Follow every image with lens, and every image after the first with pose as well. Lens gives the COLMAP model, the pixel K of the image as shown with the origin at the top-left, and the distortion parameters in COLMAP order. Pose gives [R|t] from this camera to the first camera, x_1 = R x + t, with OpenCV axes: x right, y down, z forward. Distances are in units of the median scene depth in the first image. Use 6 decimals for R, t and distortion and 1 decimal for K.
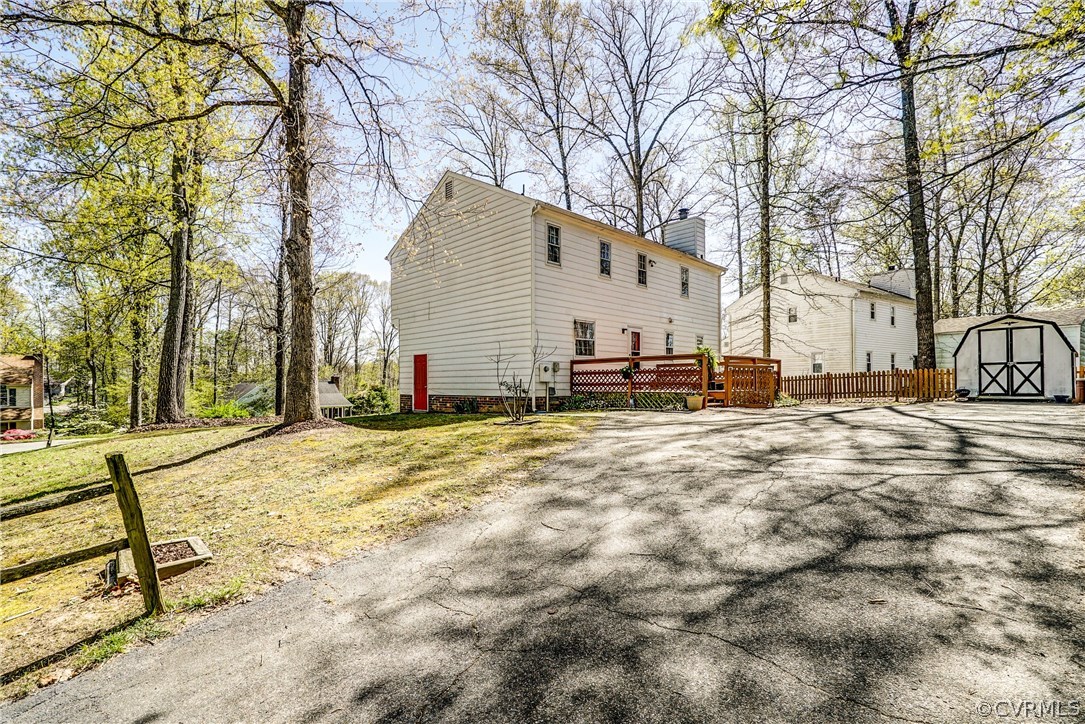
lens RADIAL K [[519.0, 0, 538.3], [0, 519.0, 372.9], [0, 0, 1]] dist [-0.007437, 0.002397]
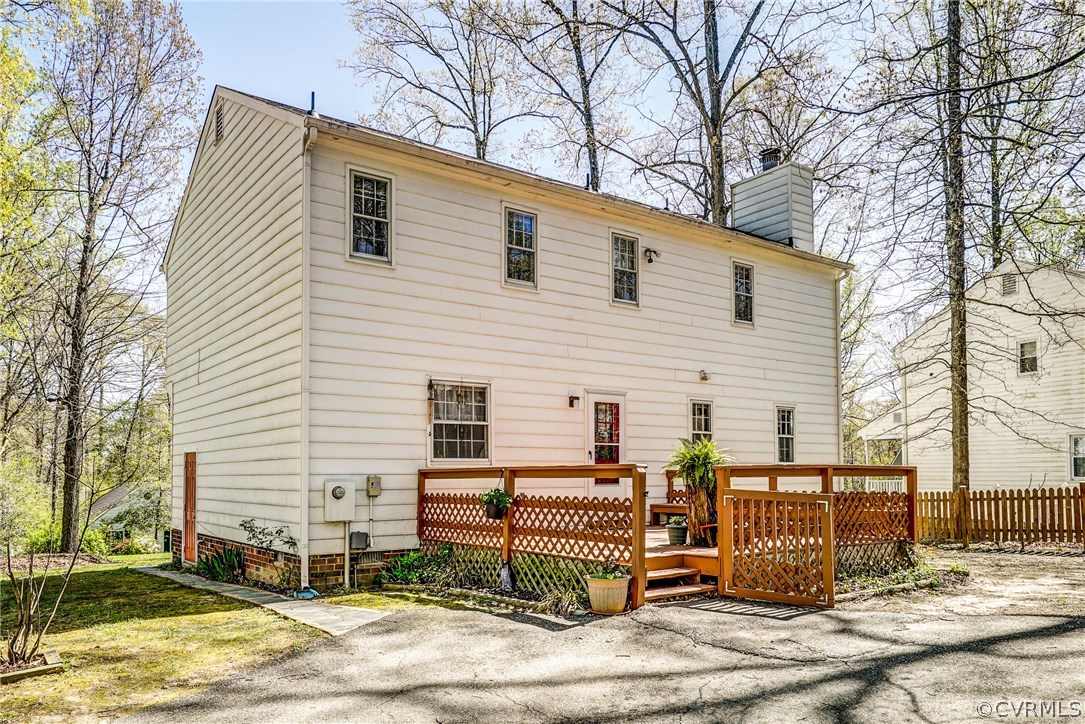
lens RADIAL K [[809.6, 0, 541.4], [0, 809.6, 435.3], [0, 0, 1]] dist [0.013535, 0.004515]
pose [[0.988251, -0.008921, -0.152578, 0.237913], [0.004546, 0.999569, -0.029002, -0.028639], [0.152771, 0.027968, 0.987866, 0.272869]]
